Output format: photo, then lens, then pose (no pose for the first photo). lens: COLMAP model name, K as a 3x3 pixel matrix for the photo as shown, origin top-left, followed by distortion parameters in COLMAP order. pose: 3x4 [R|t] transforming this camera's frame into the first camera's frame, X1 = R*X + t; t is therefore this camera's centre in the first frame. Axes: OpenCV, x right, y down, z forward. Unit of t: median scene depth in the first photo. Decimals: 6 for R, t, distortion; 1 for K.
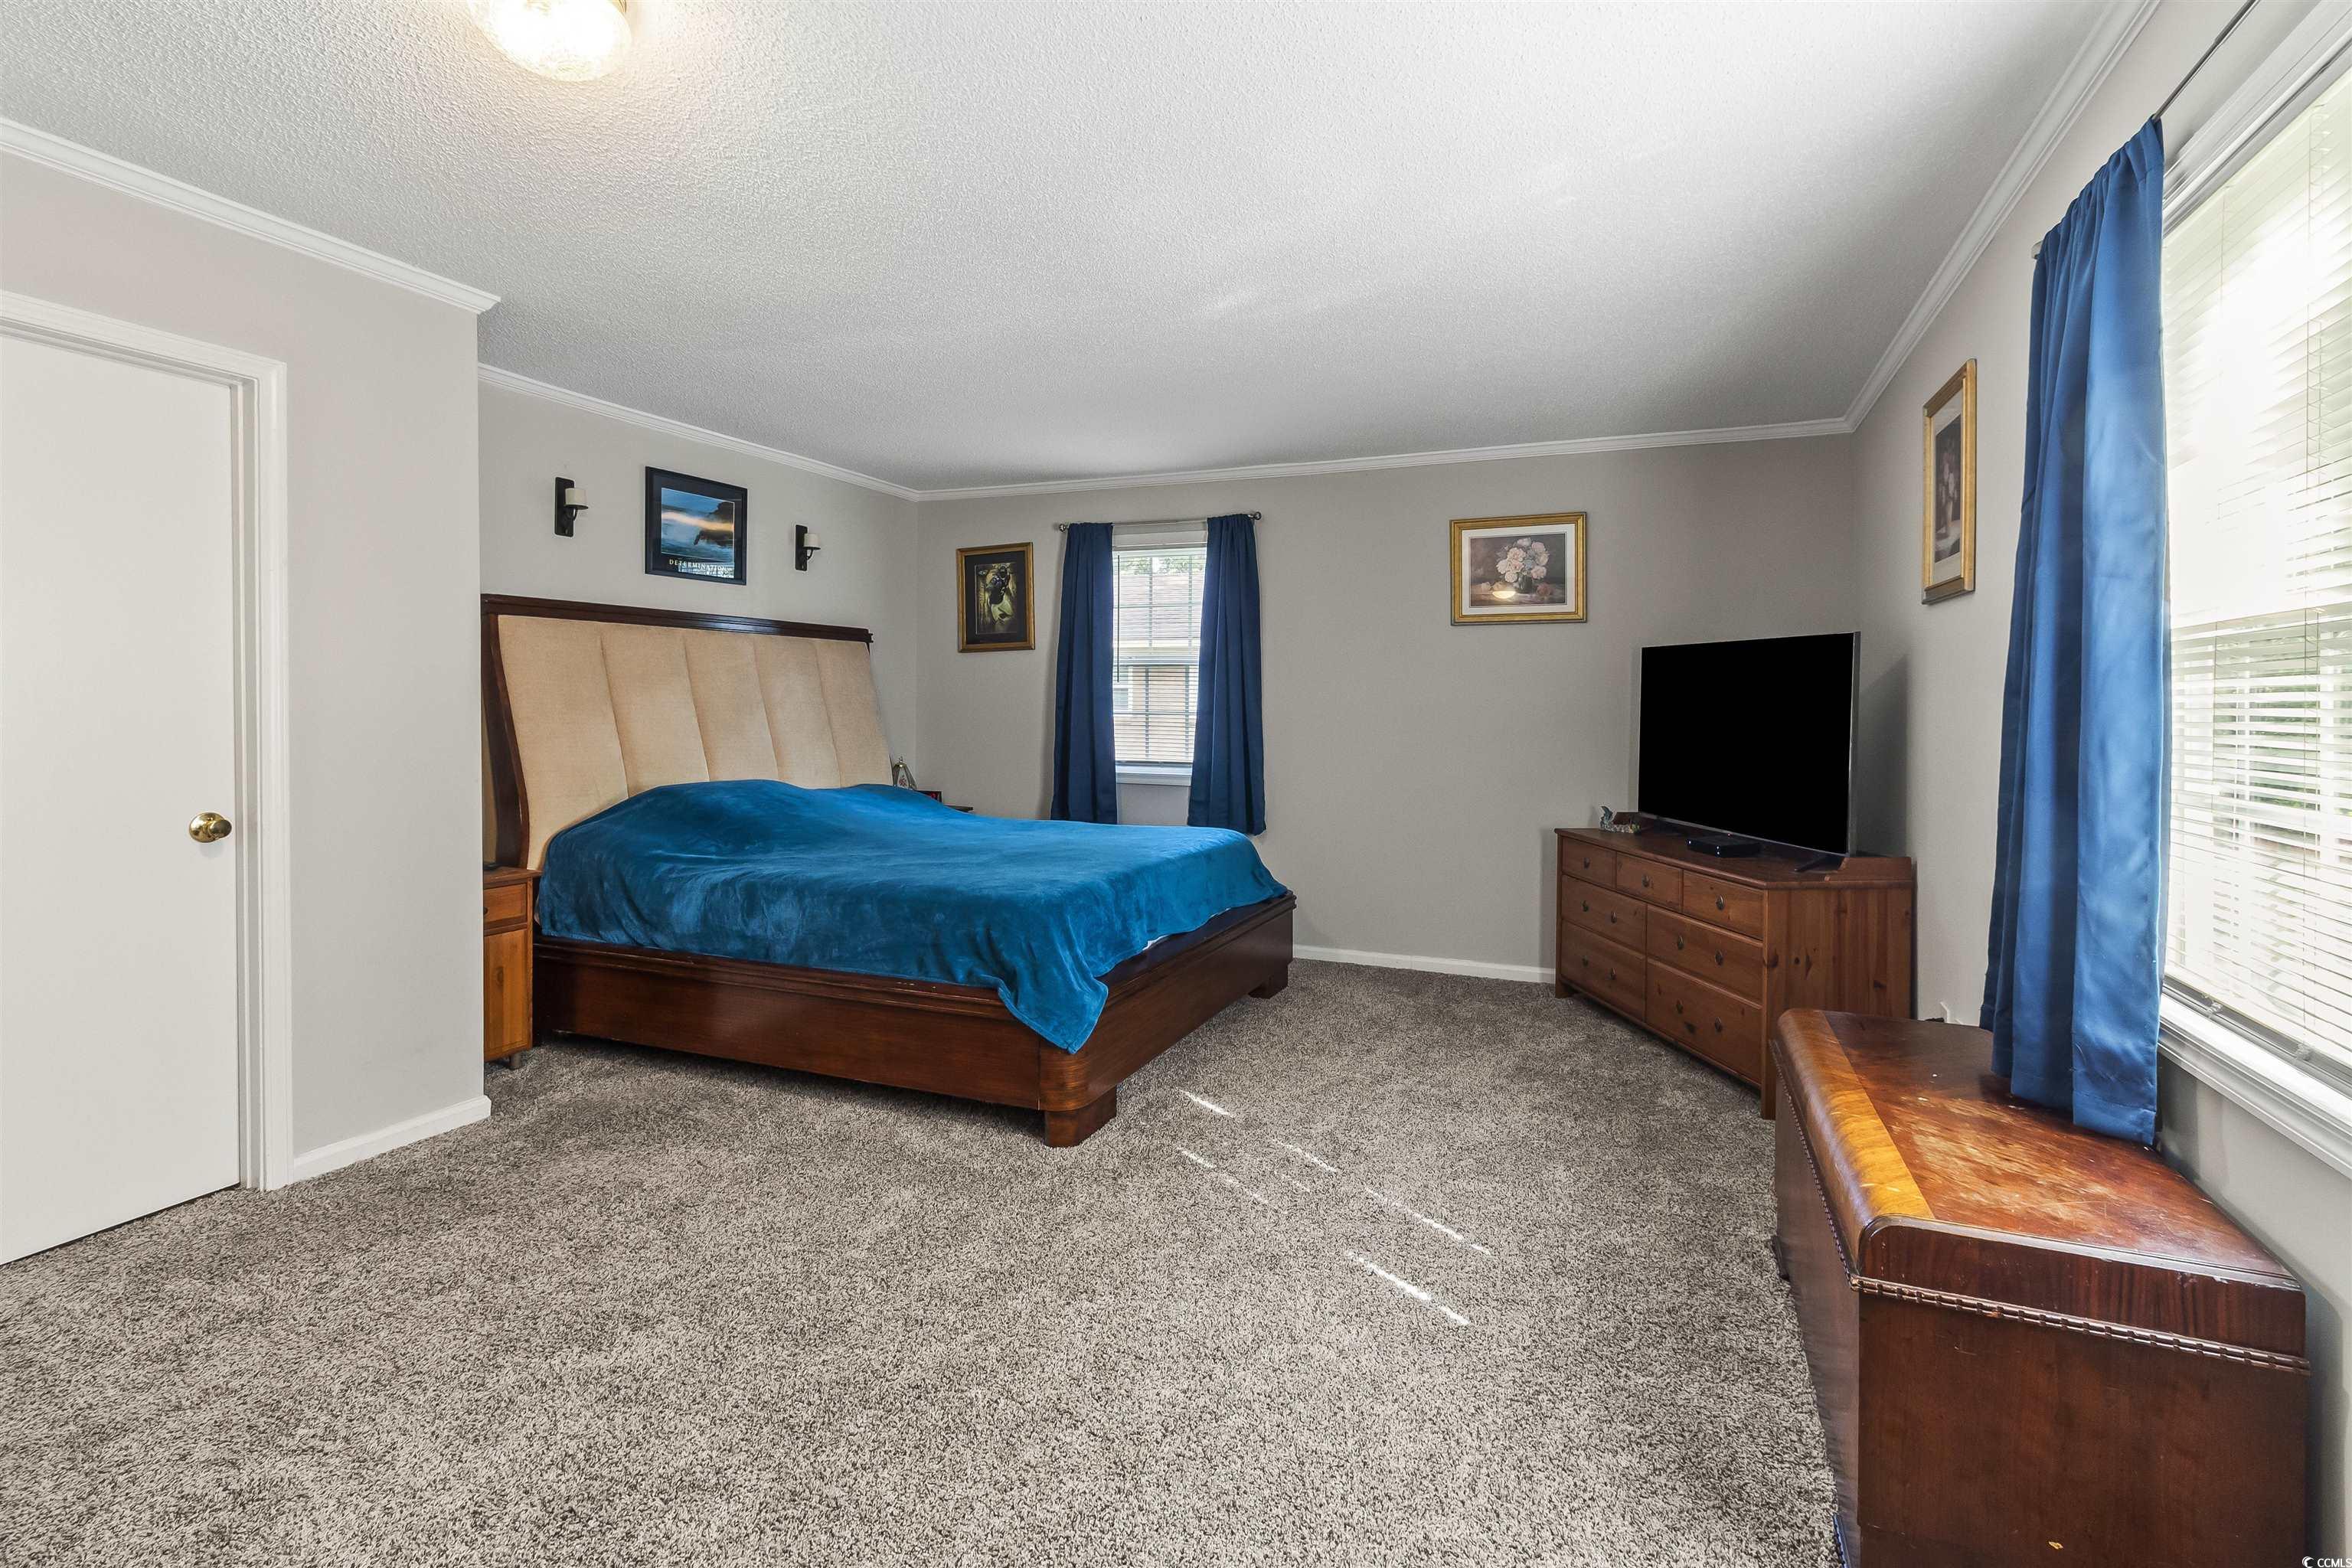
lens RADIAL K [[1106.2, 0, 1156.5], [0, 1106.2, 678.3], [0, 0, 1]] dist [-0.001062, -0.000641]
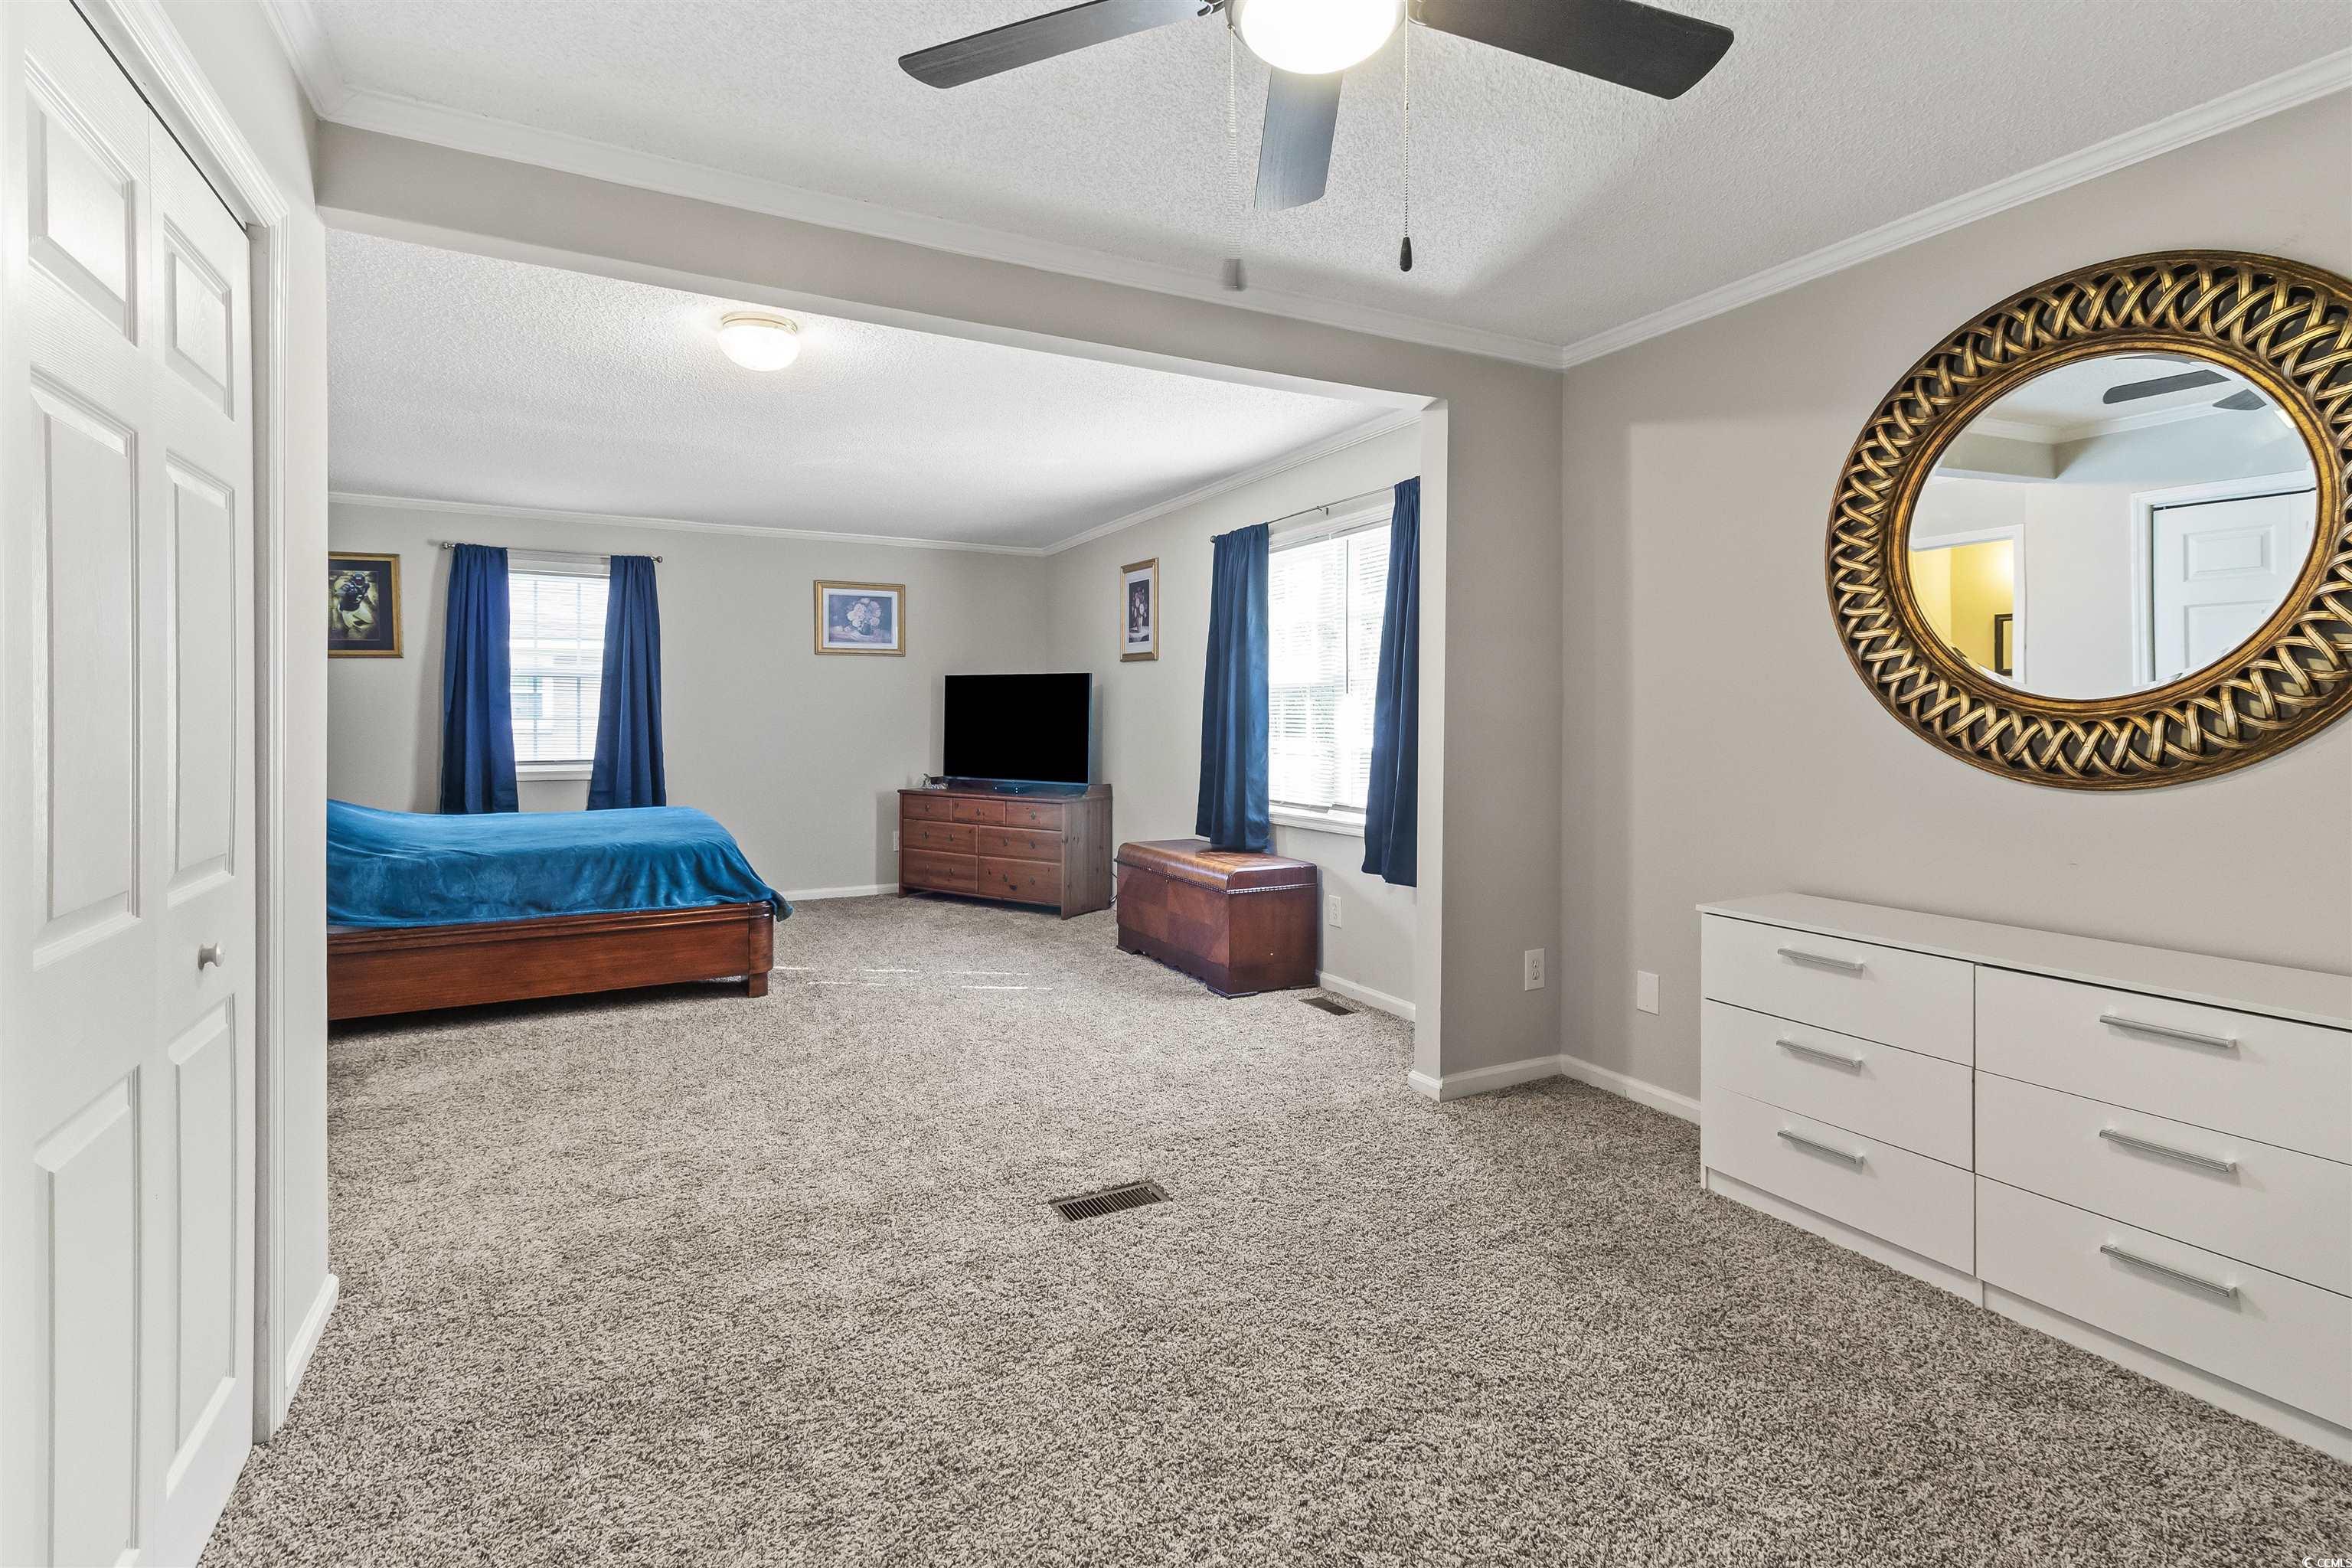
lens RADIAL K [[1106.2, 0, 1156.5], [0, 1106.2, 678.3], [0, 0, 1]] dist [-0.001062, -0.000641]
pose [[0.635987, 0.018664, 0.771474, -0.502676], [-0.015478, 0.999815, -0.011428, -0.006913], [-0.771545, -0.004673, 0.636158, -0.221039]]
